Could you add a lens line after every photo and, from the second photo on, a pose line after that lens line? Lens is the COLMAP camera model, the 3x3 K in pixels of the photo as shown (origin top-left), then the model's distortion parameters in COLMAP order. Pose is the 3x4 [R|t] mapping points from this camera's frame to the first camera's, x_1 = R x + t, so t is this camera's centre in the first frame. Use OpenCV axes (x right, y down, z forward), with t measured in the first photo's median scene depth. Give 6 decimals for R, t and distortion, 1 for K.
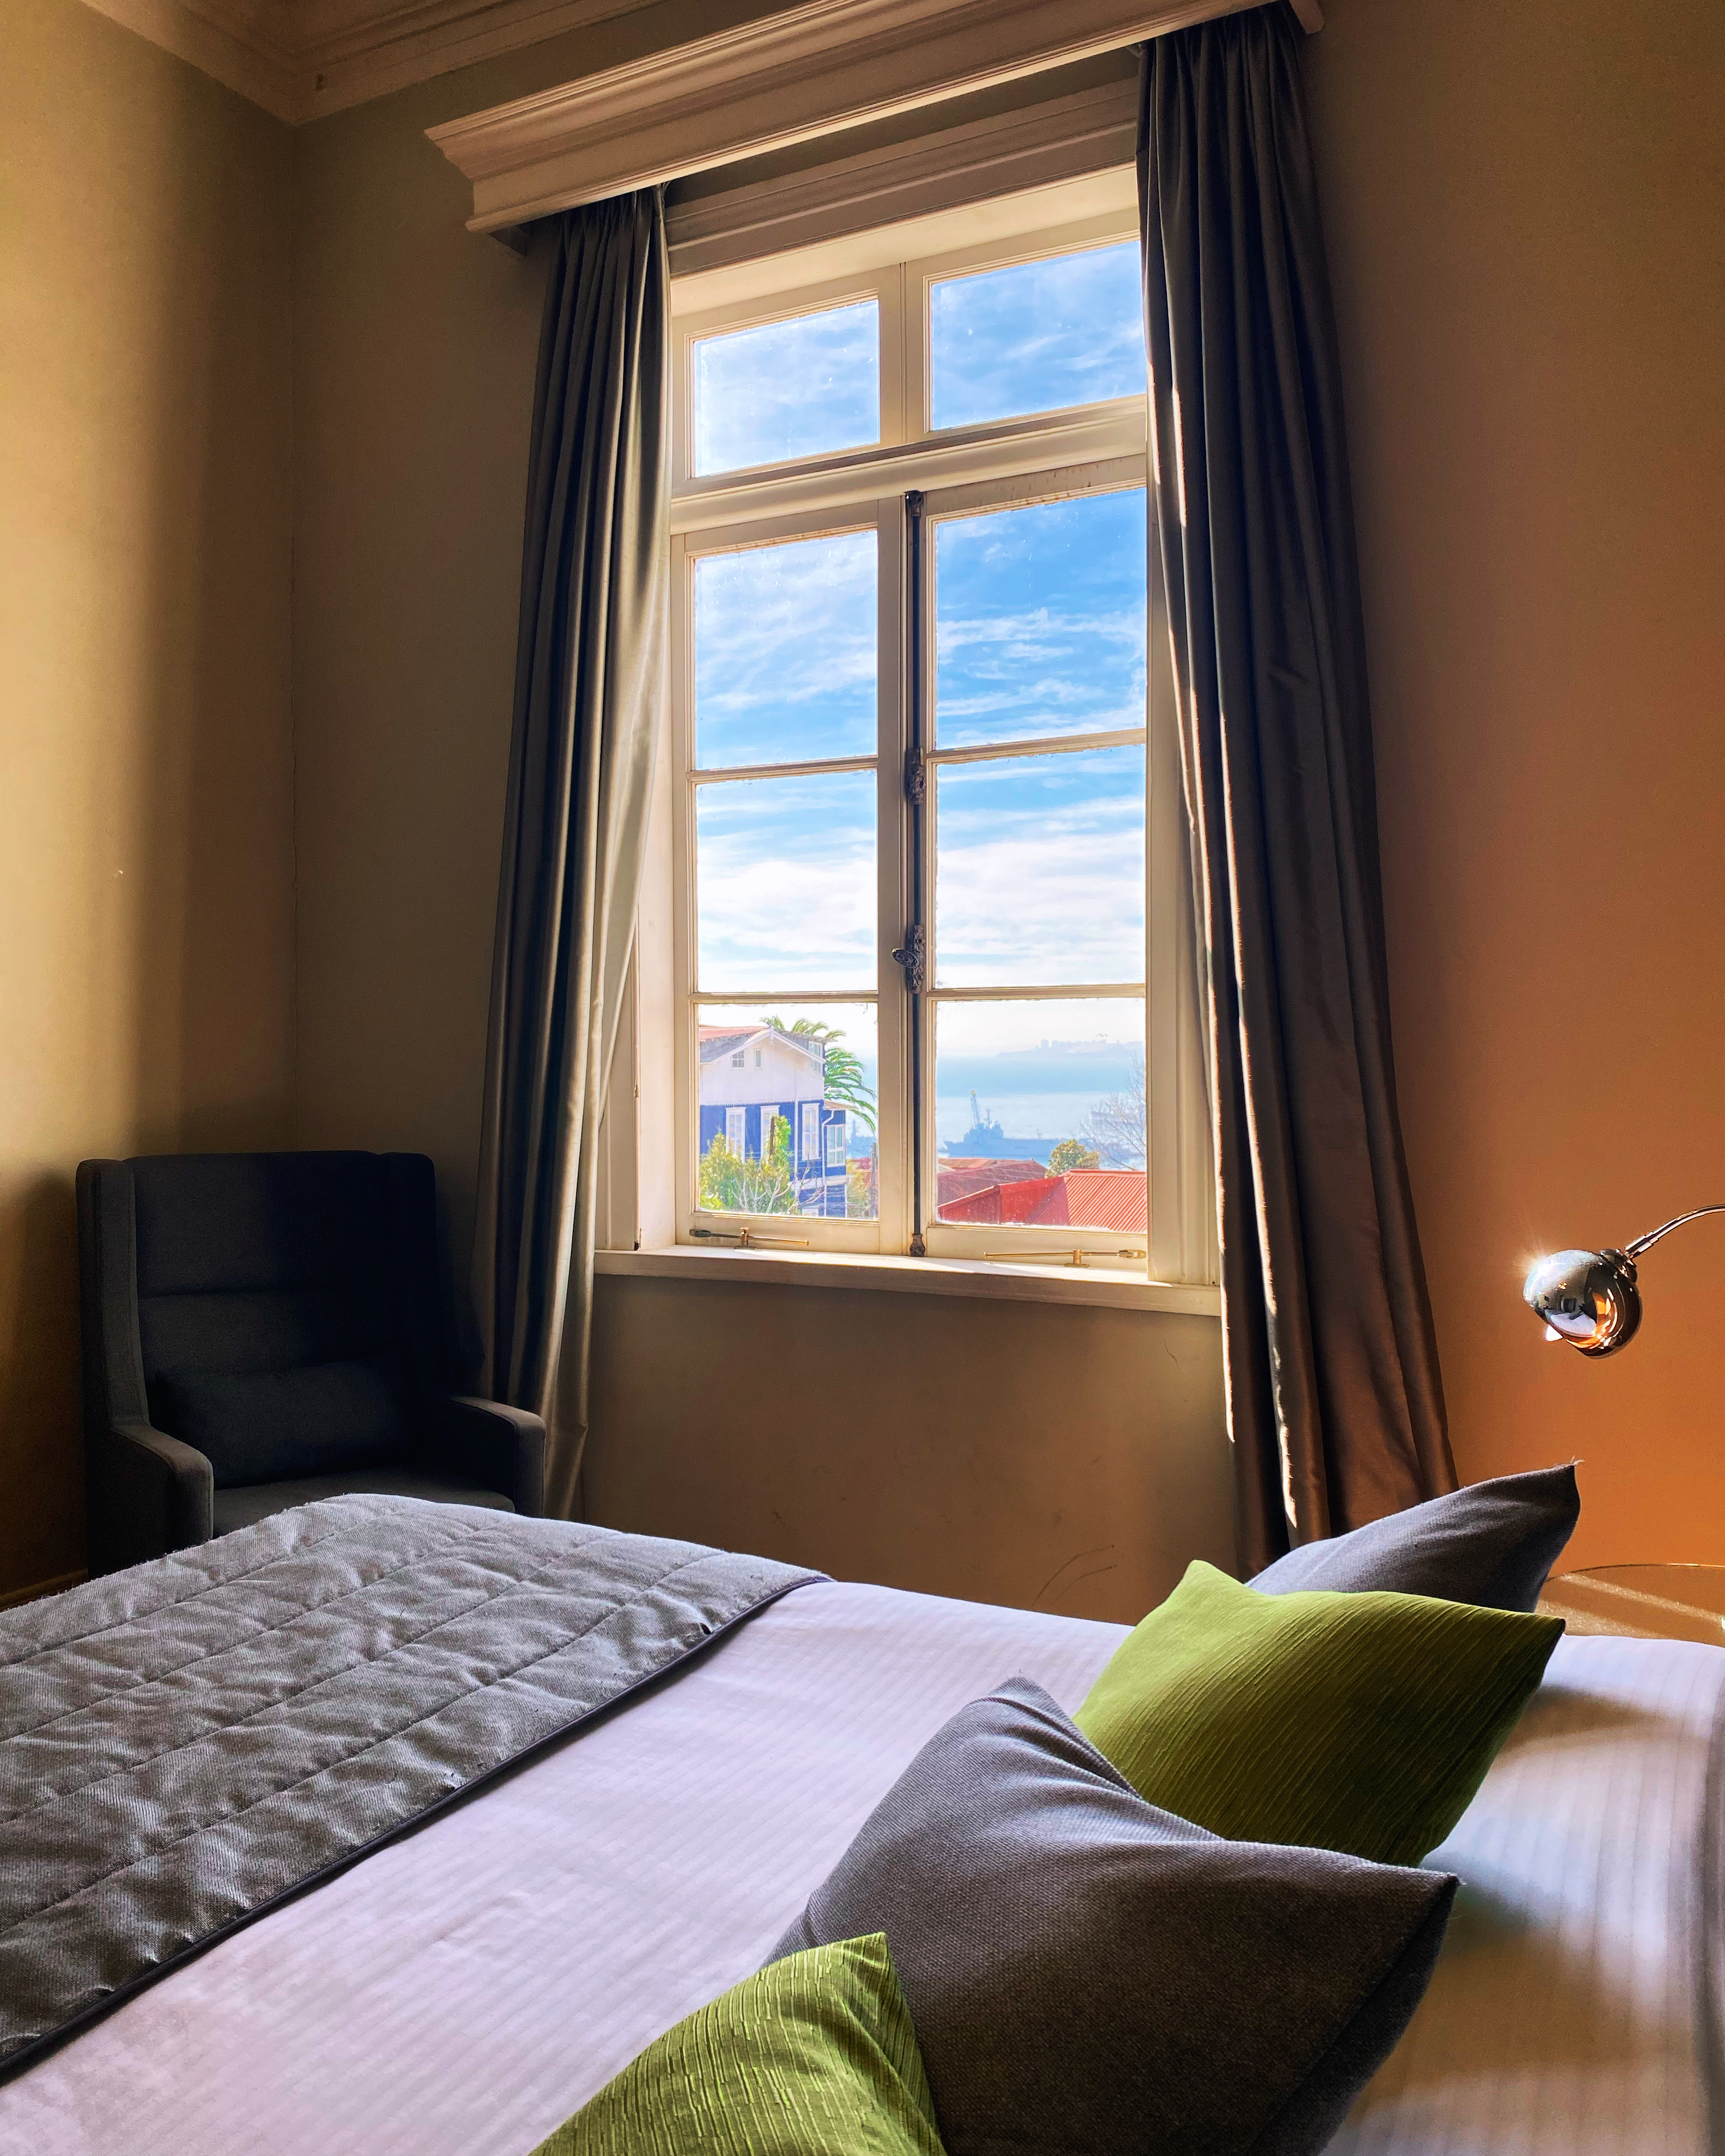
lens RADIAL K [[1729.5, 0, 862.5], [0, 1729.5, 1078.0], [0, 0, 1]] dist [0.021538, 0.004476]
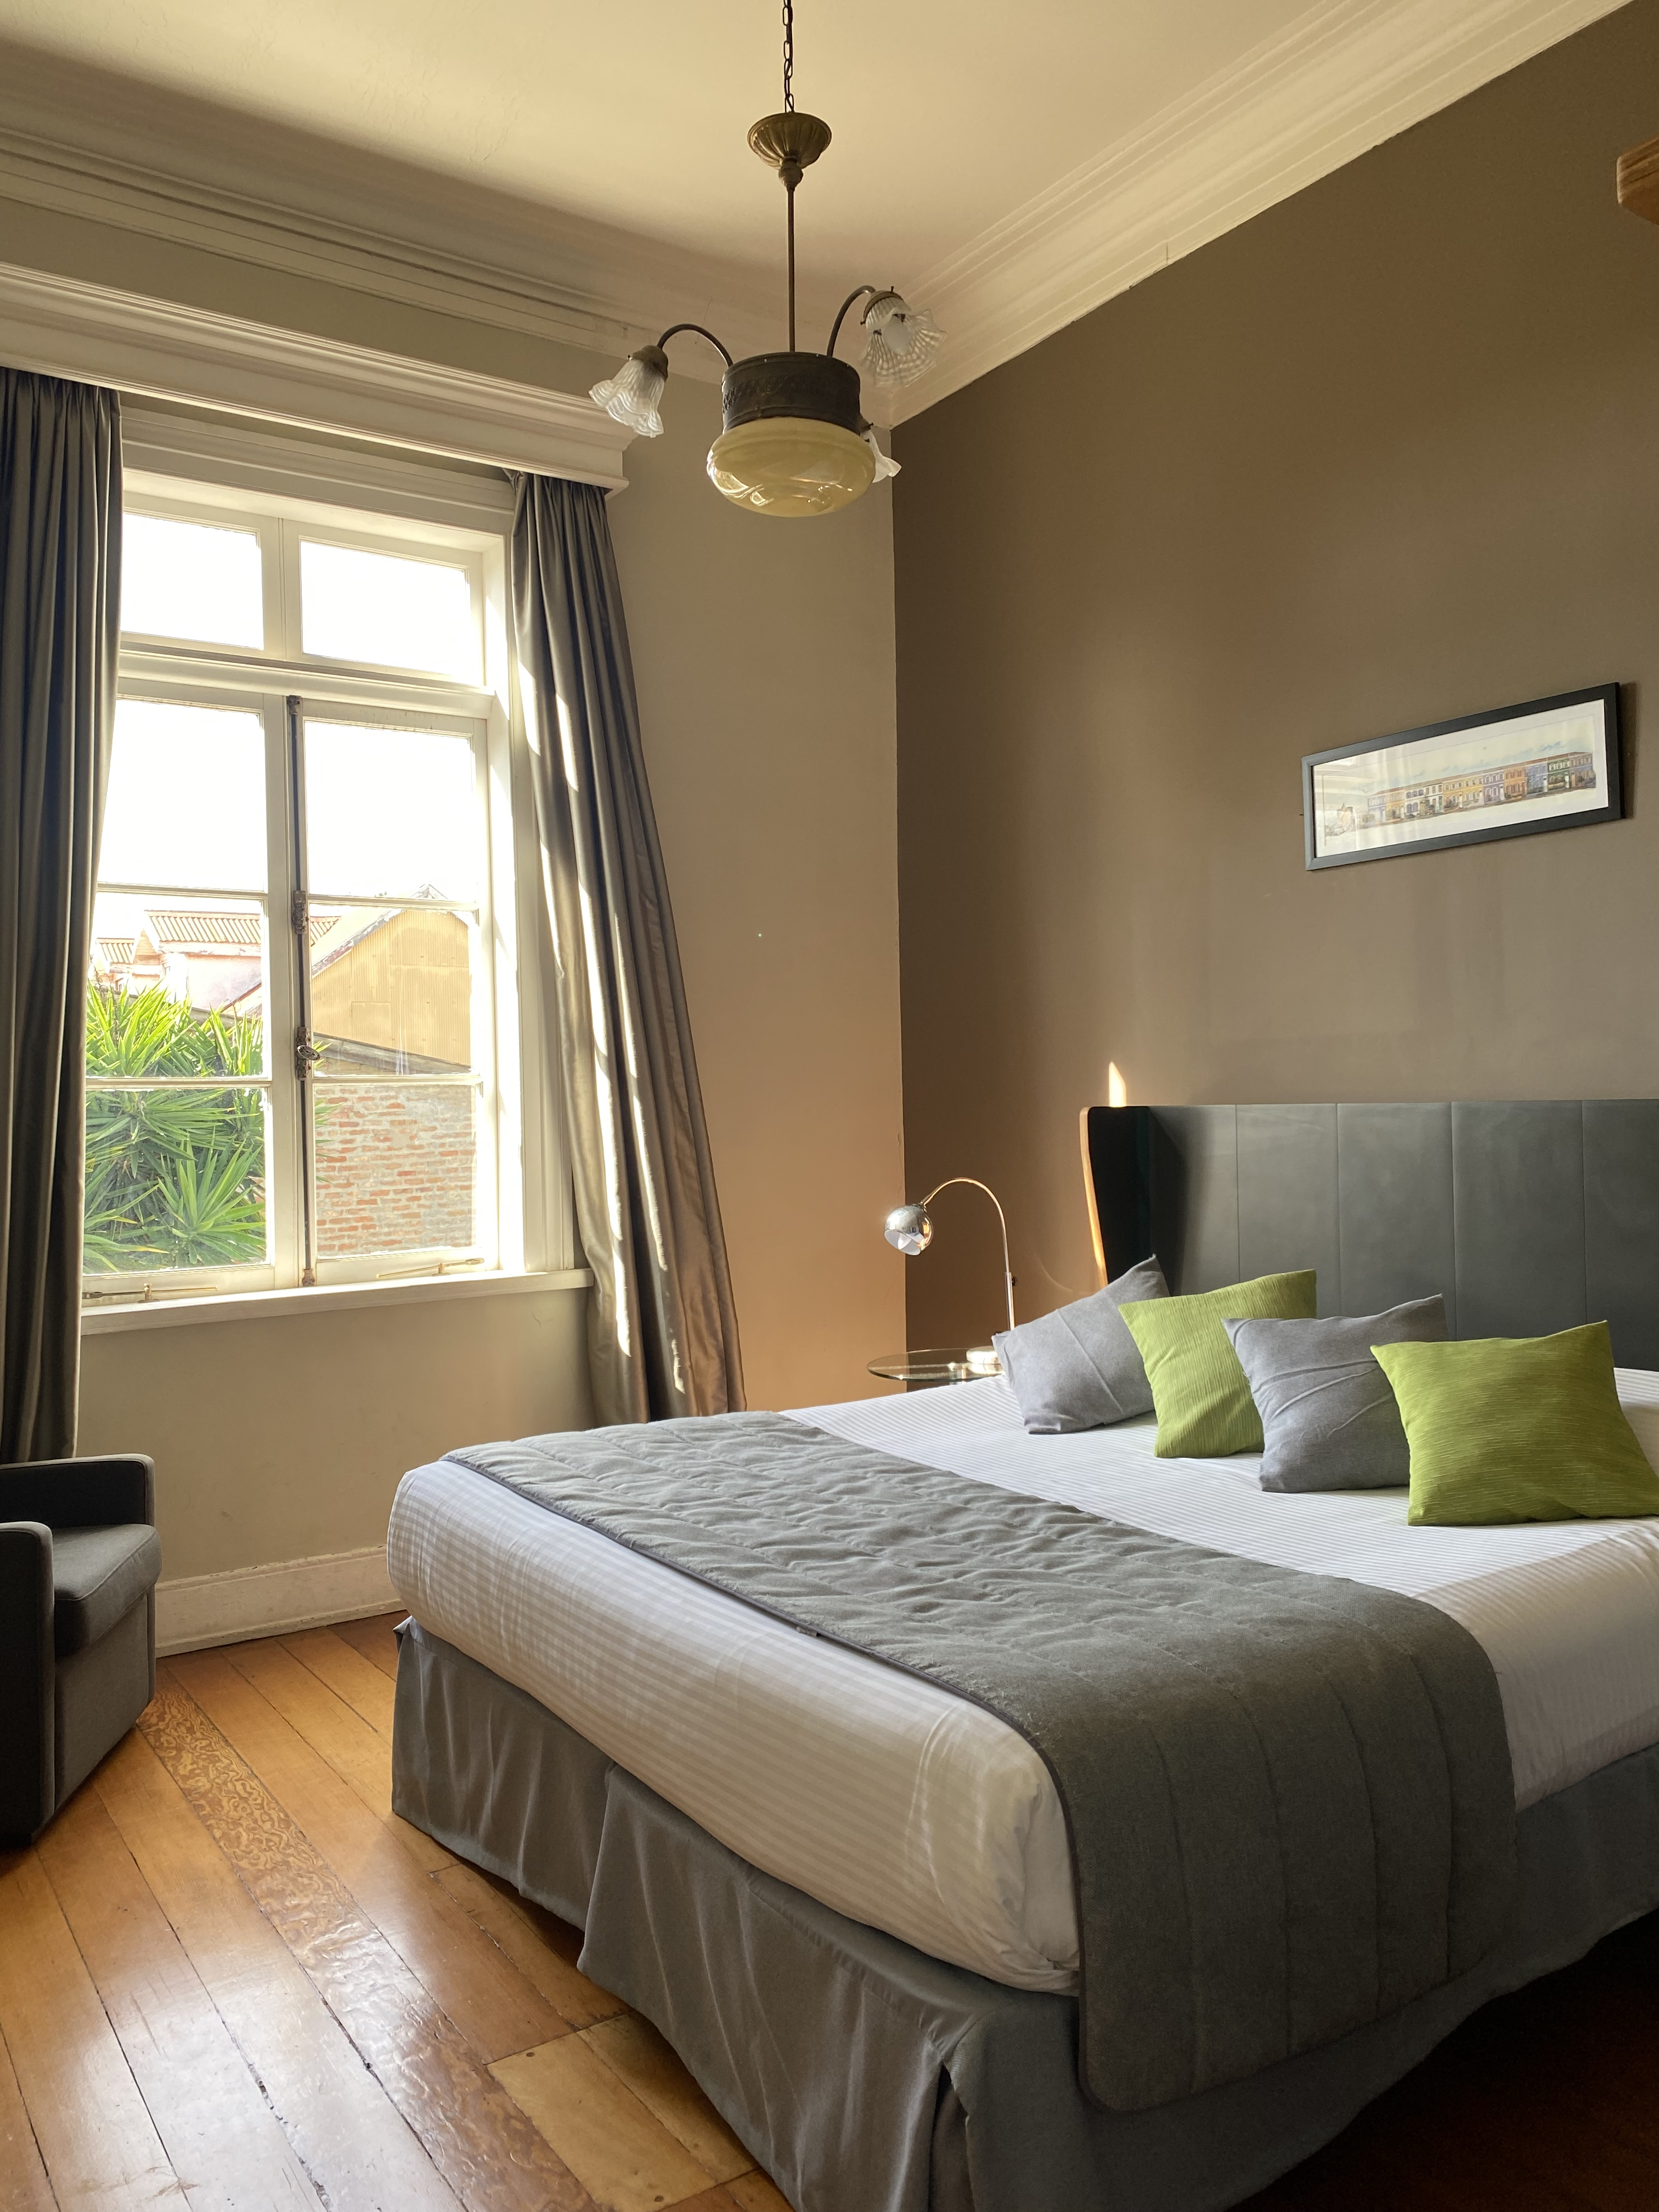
lens RADIAL K [[1683.9, 0, 829.5], [0, 1683.9, 1106.0], [0, 0, 1]] dist [-0.005128, 0.031156]
pose [[0.470554, -0.012362, 0.882285, -0.896690], [0.039662, 0.999188, -0.007153, -0.006557], [-0.881480, 0.038359, 0.470662, 0.065745]]
